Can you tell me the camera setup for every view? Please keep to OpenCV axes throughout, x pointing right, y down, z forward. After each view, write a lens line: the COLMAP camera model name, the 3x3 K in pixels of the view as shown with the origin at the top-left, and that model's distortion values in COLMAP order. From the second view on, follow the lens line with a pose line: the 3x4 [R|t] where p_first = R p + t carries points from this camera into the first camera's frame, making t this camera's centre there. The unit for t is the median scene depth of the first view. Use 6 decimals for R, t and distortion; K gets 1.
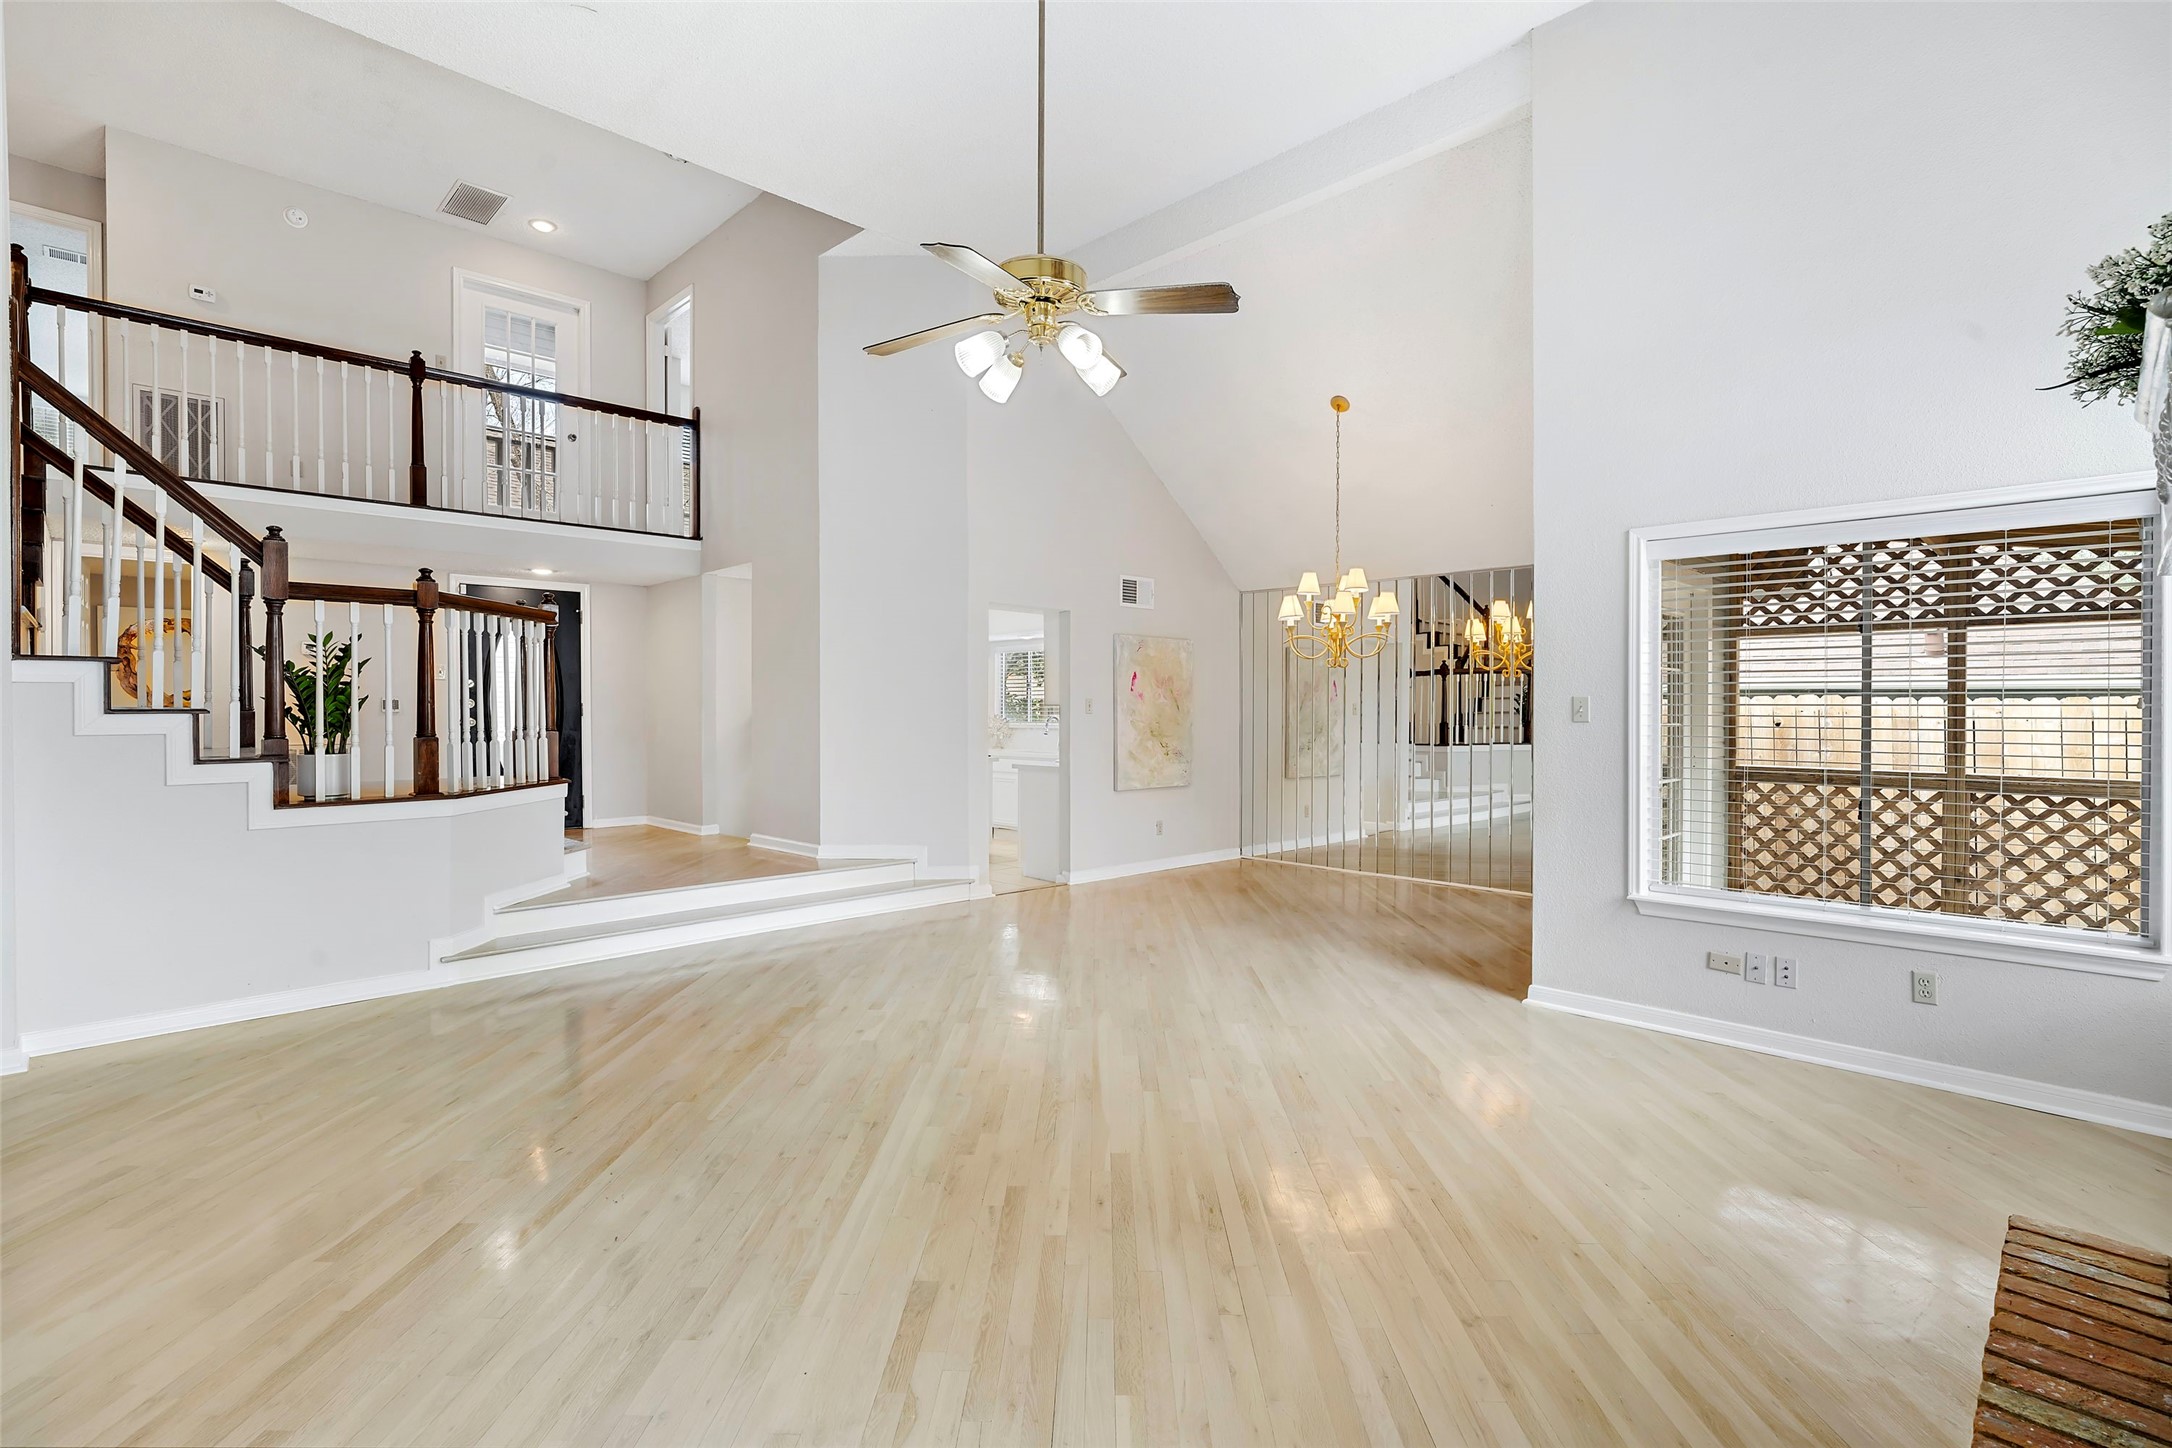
lens RADIAL K [[1022.5, 0, 1094.0], [0, 1022.5, 703.0], [0, 0, 1]] dist [-0.017179, 0.007214]
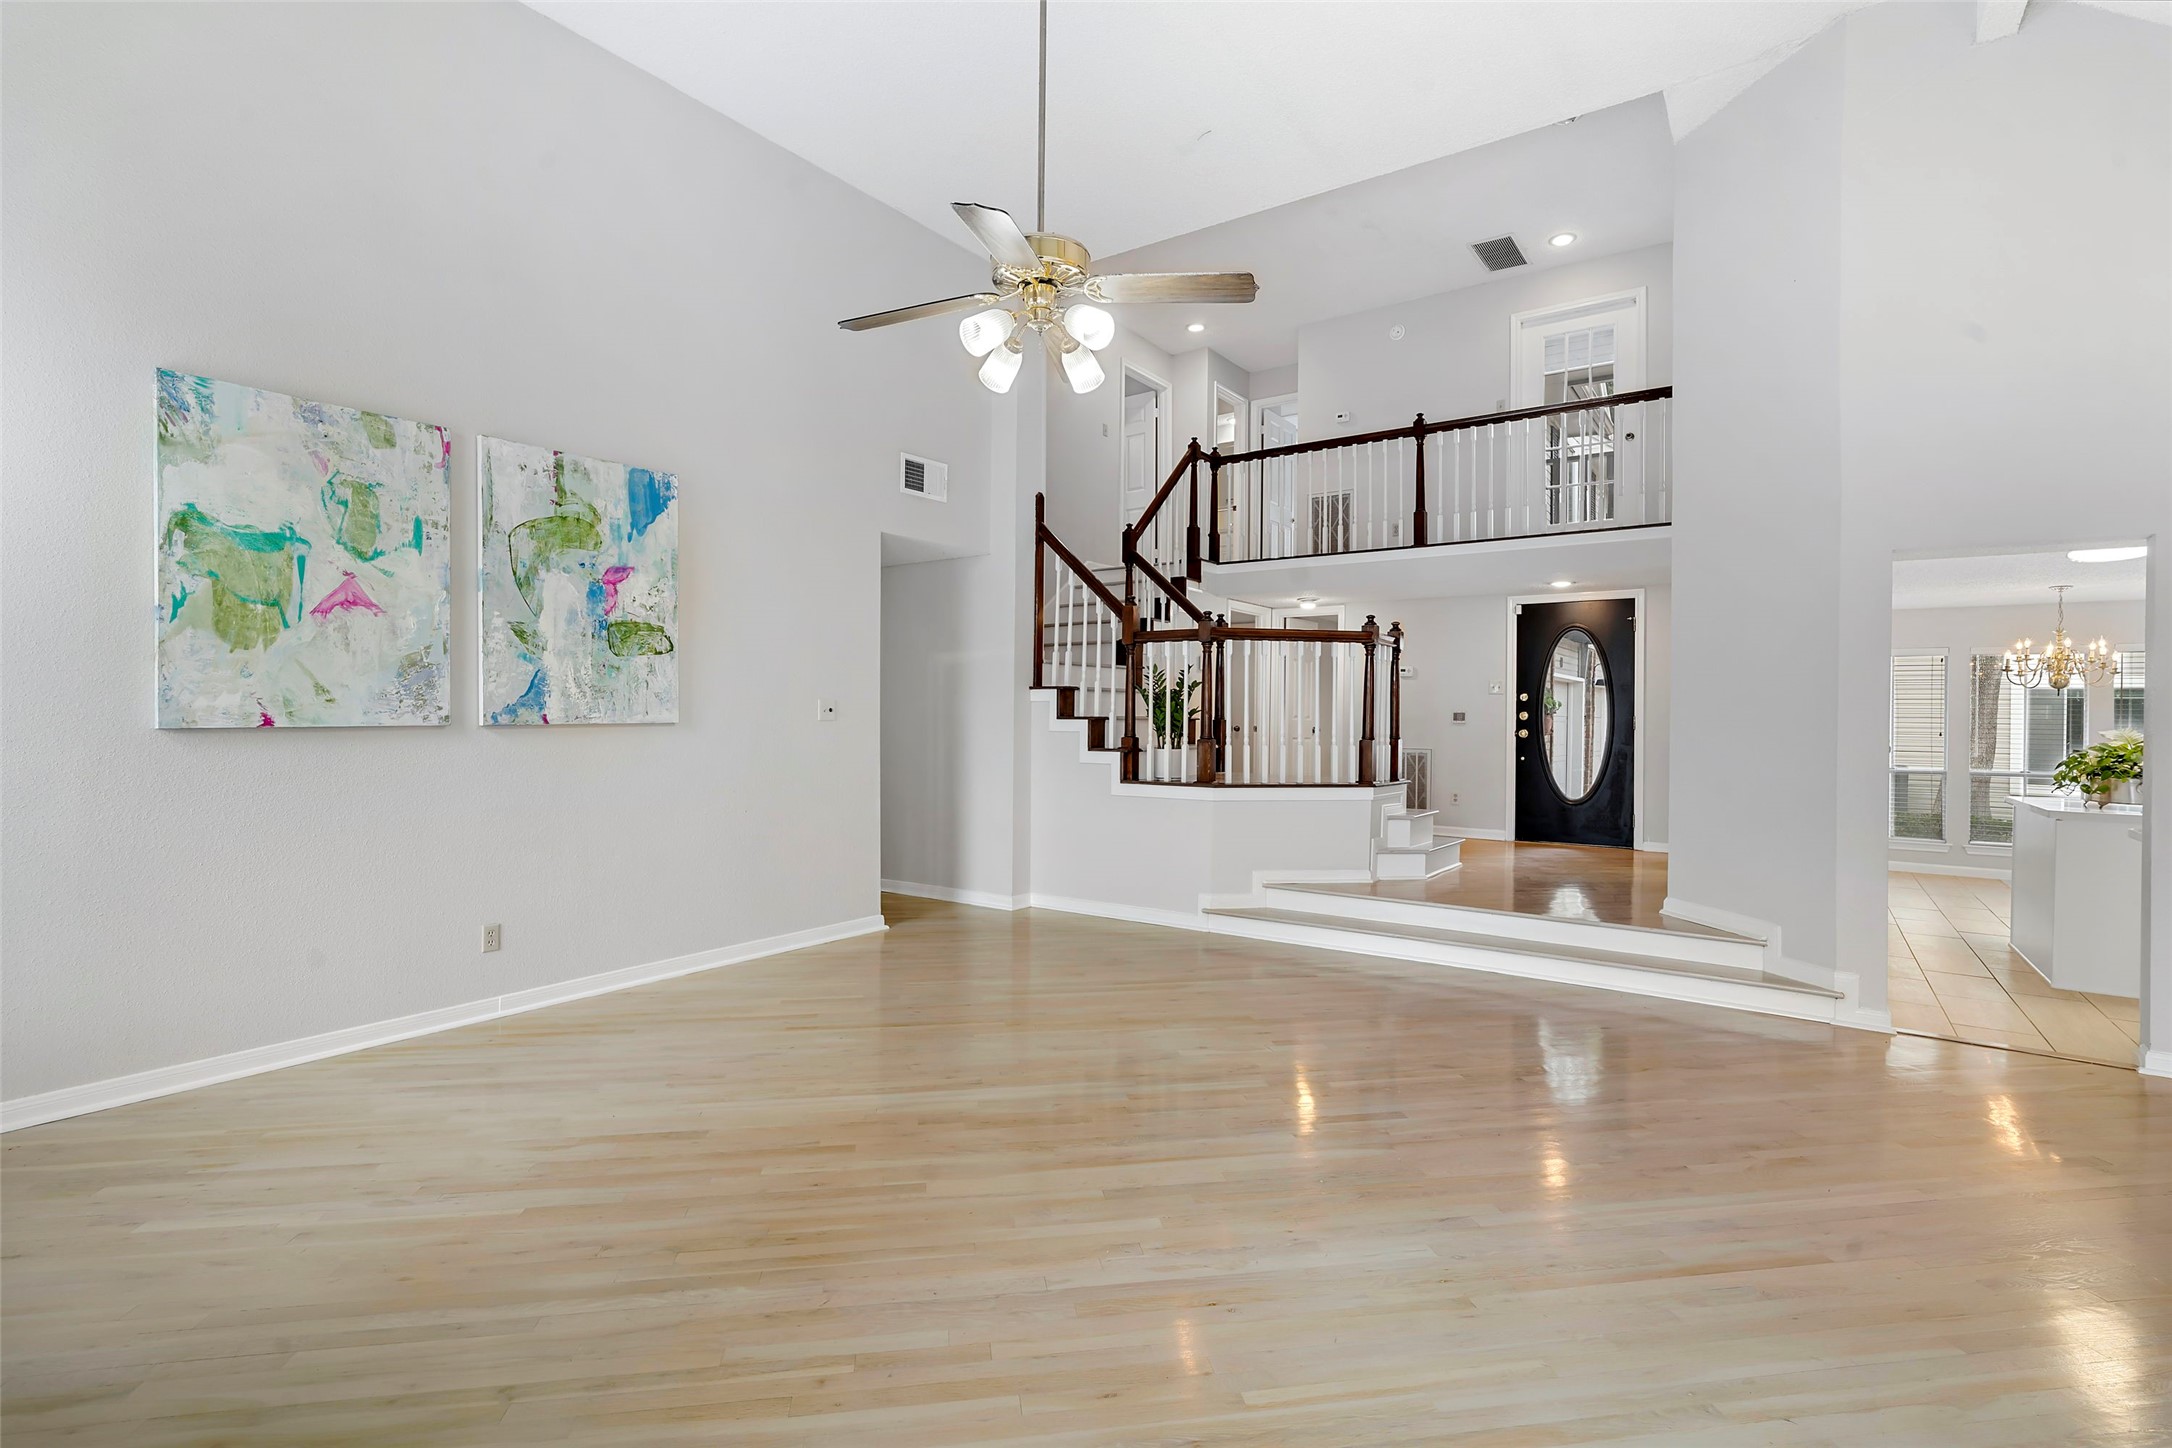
lens RADIAL K [[1022.5, 0, 1082.1], [0, 1022.5, 708.8], [0, 0, 1]] dist [-0.017179, 0.007214]
pose [[0.162697, -0.005023, -0.986663, 0.622854], [-0.005172, 0.999969, -0.005944, 0.002835], [0.986663, 0.006070, 0.162666, 0.627493]]
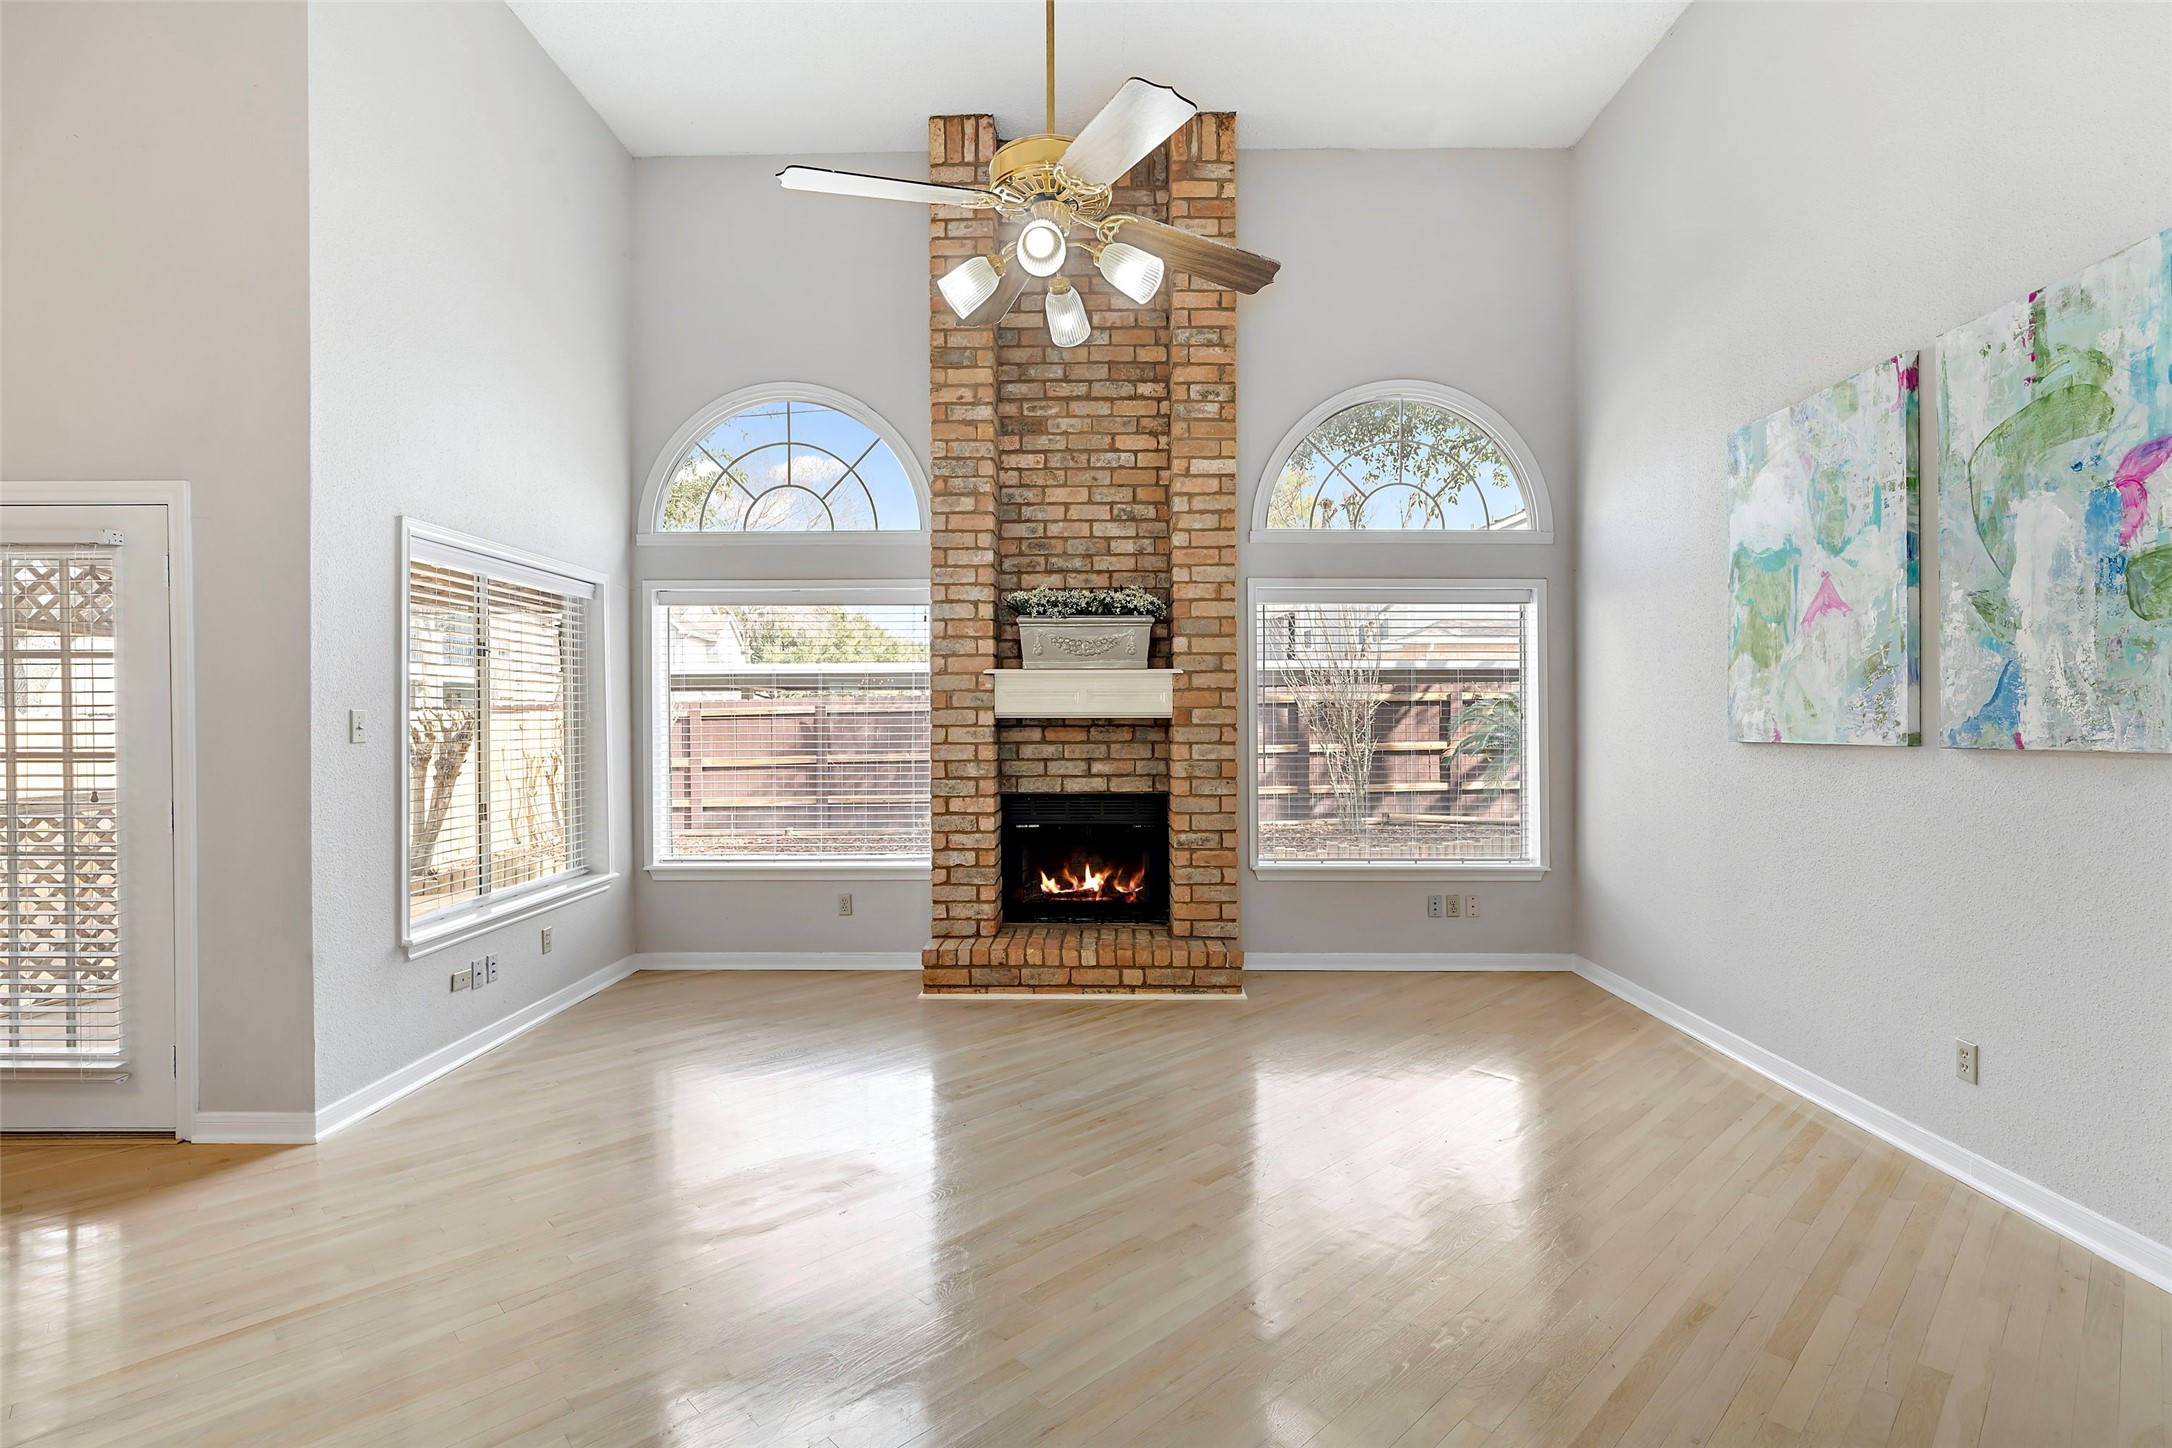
lens RADIAL K [[1022.5, 0, 1090.8], [0, 1022.5, 720.3], [0, 0, 1]] dist [-0.017179, 0.007214]
pose [[-0.697963, -0.003518, 0.716125, -0.442271], [-0.003547, 0.999993, 0.001456, -0.001184], [-0.716125, -0.001524, -0.697970, 1.072033]]
